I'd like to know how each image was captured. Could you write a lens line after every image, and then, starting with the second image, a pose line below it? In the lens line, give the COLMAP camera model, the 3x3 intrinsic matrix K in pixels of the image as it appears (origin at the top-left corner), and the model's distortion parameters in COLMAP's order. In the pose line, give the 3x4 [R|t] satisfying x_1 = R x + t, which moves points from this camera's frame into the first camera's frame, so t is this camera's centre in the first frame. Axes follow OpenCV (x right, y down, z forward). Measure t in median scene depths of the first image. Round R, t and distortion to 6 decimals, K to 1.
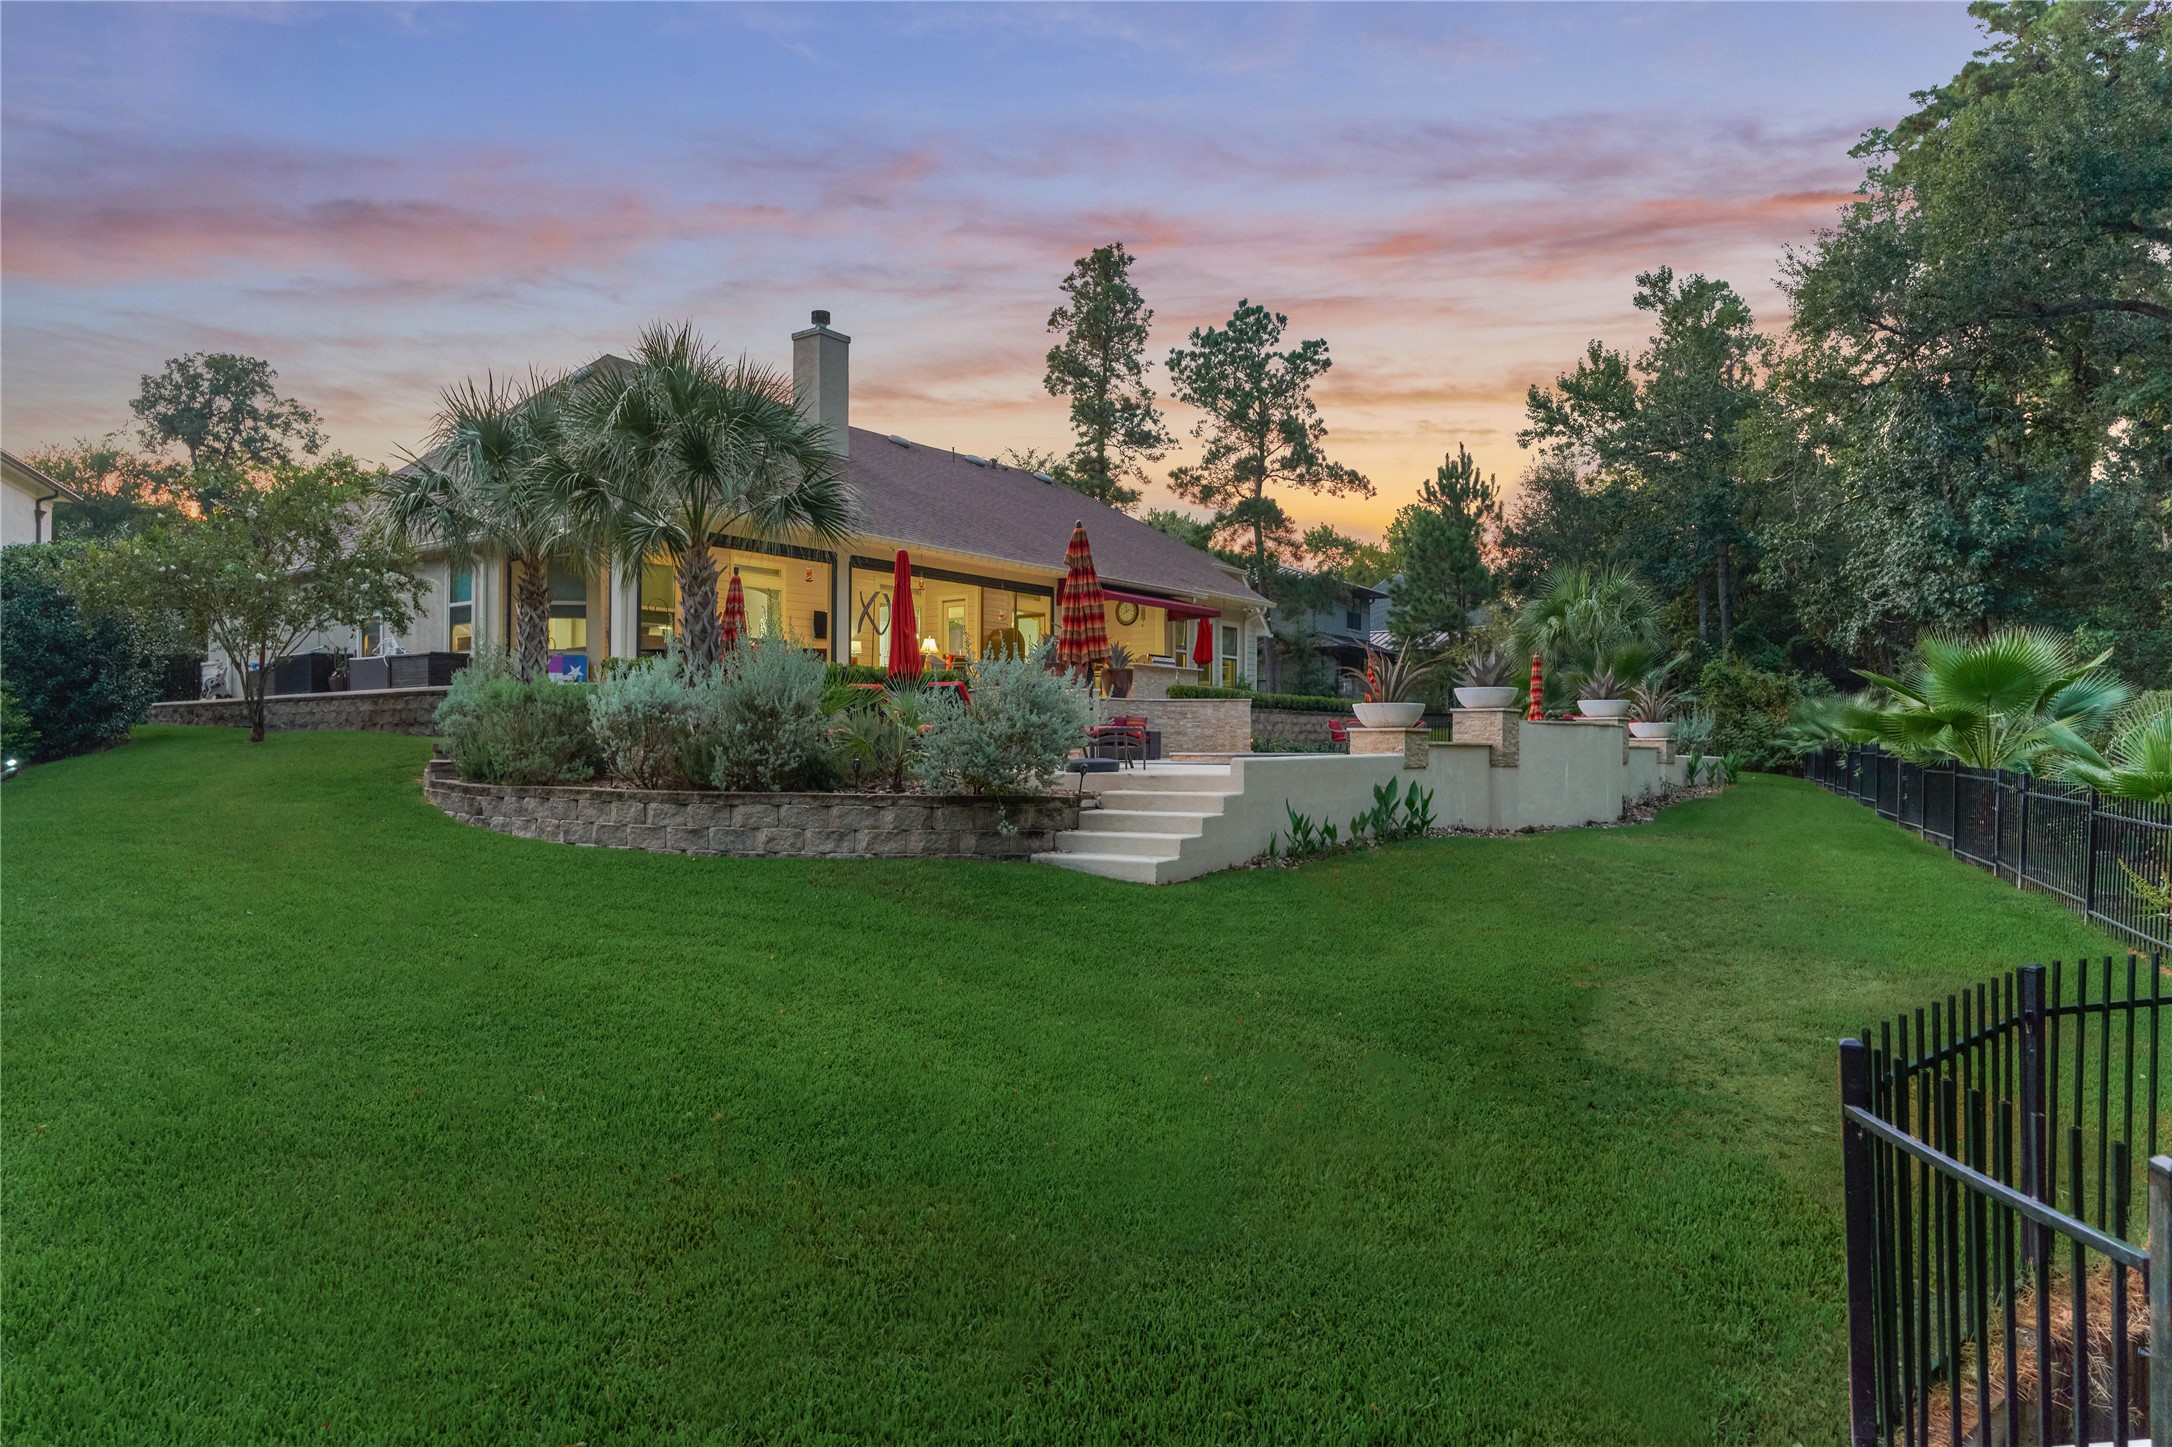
lens RADIAL K [[1349.8, 0, 1081.5], [0, 1349.8, 731.9], [0, 0, 1]] dist [0.022367, 0.000159]
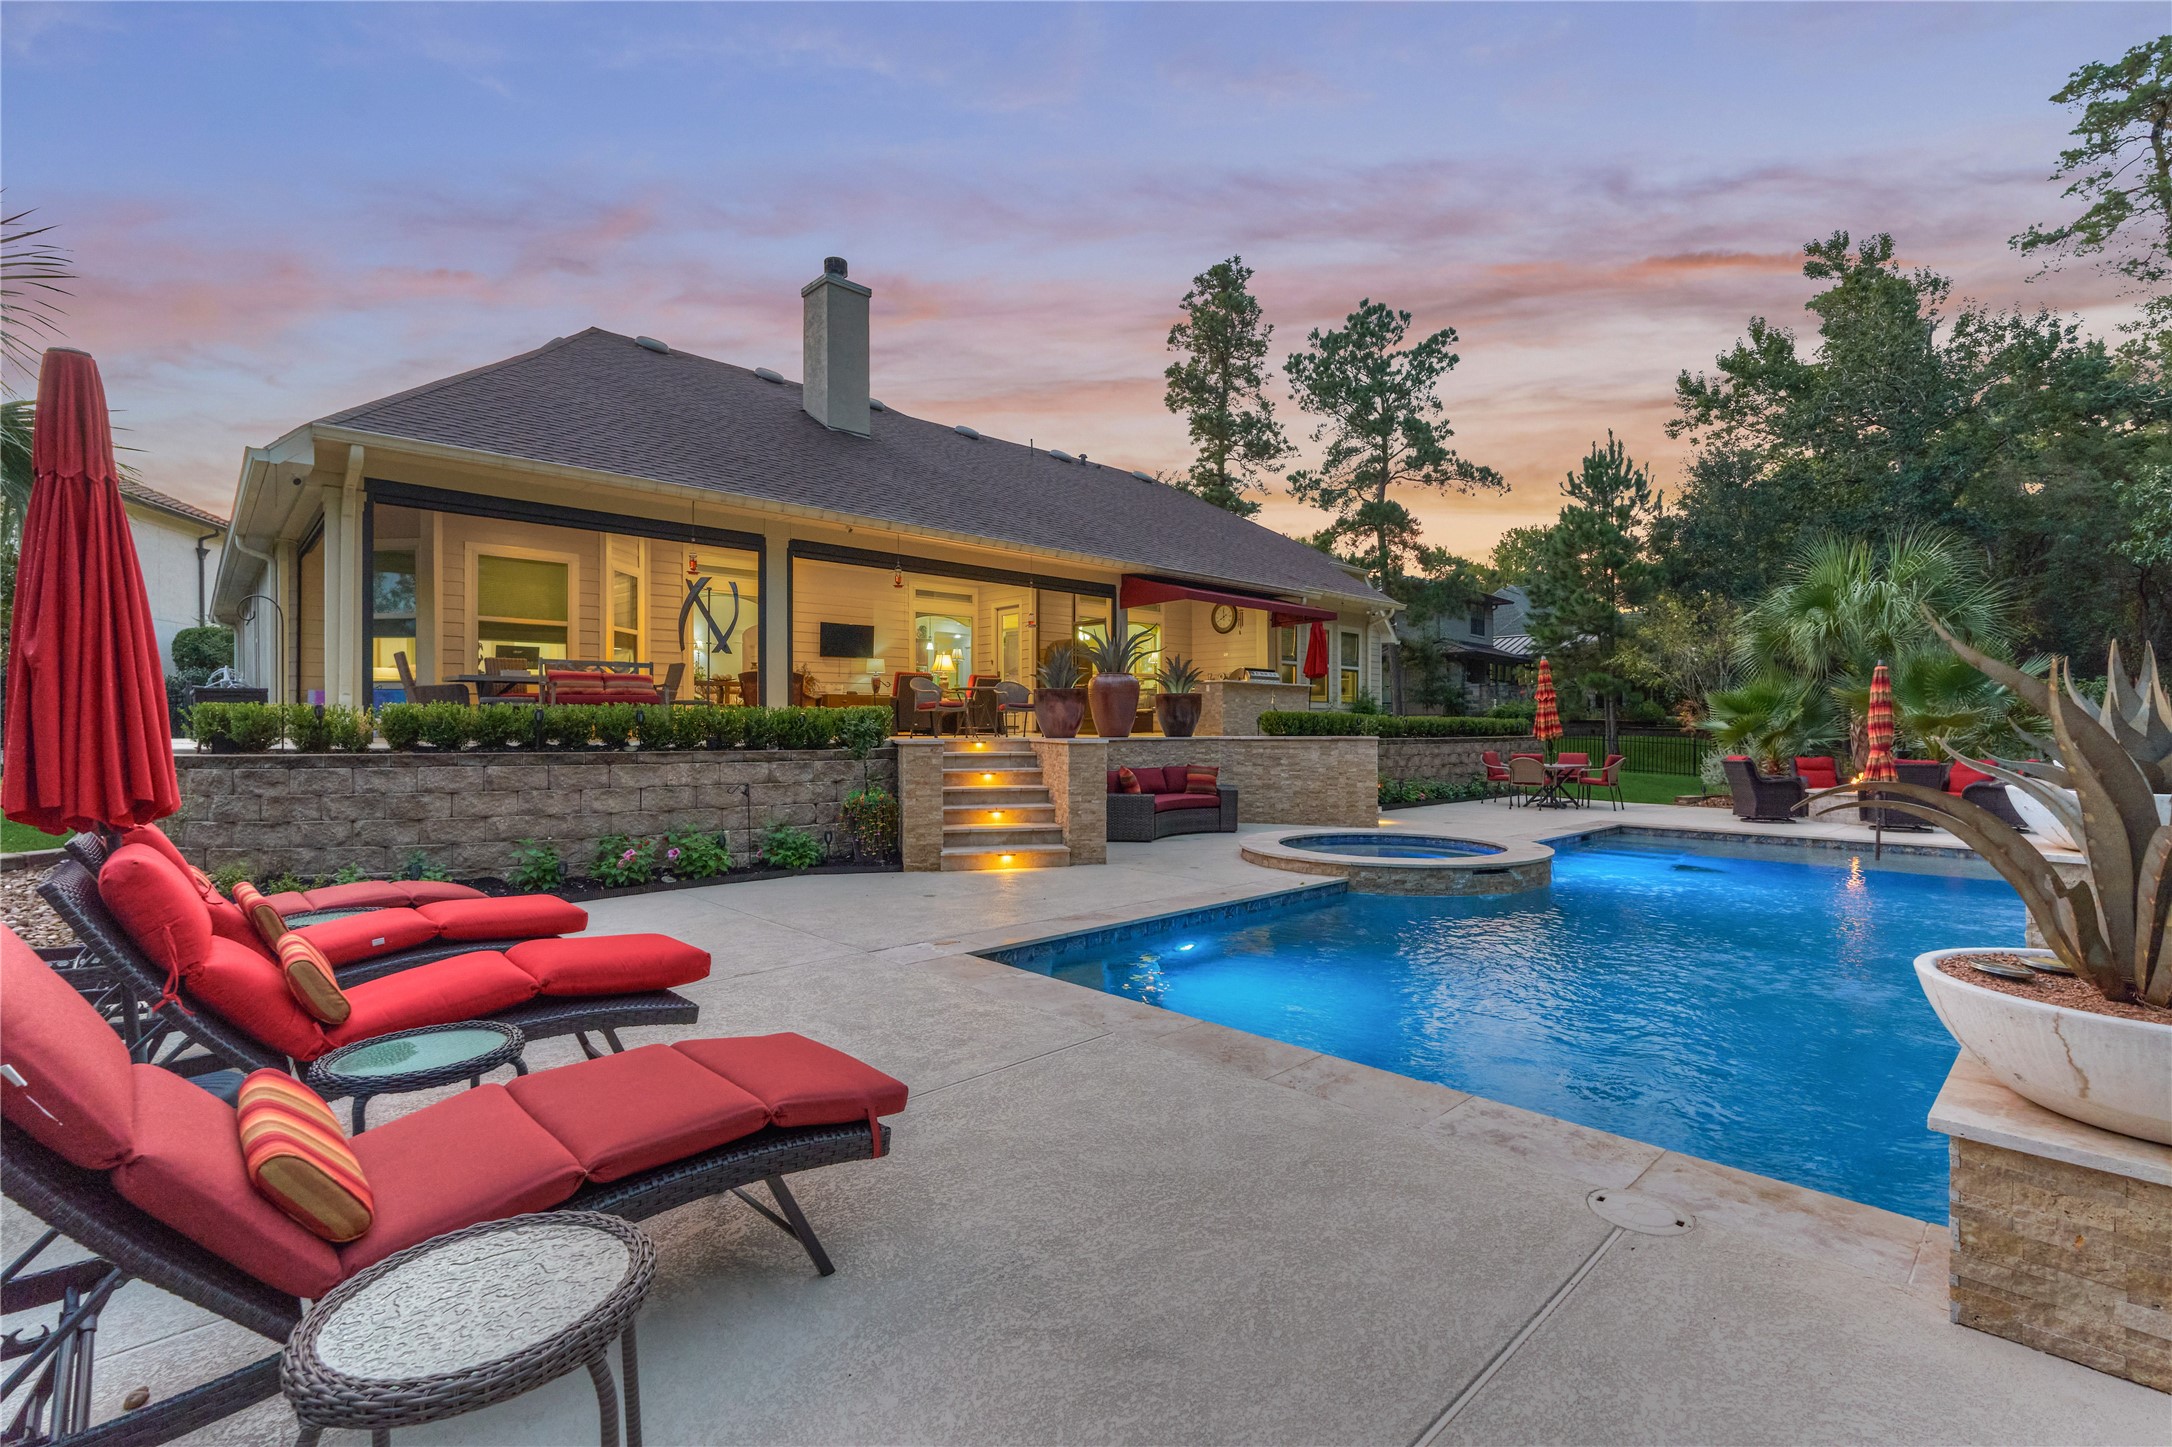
lens RADIAL K [[938.6, 0, 1094.7], [0, 938.6, 720.6], [0, 0, 1]] dist [-0.000624, 0.000145]
pose [[0.986703, -0.005636, -0.162433, 0.036008], [0.006755, 0.999957, 0.006340, -0.020983], [0.162391, -0.007353, 0.986699, 0.300086]]
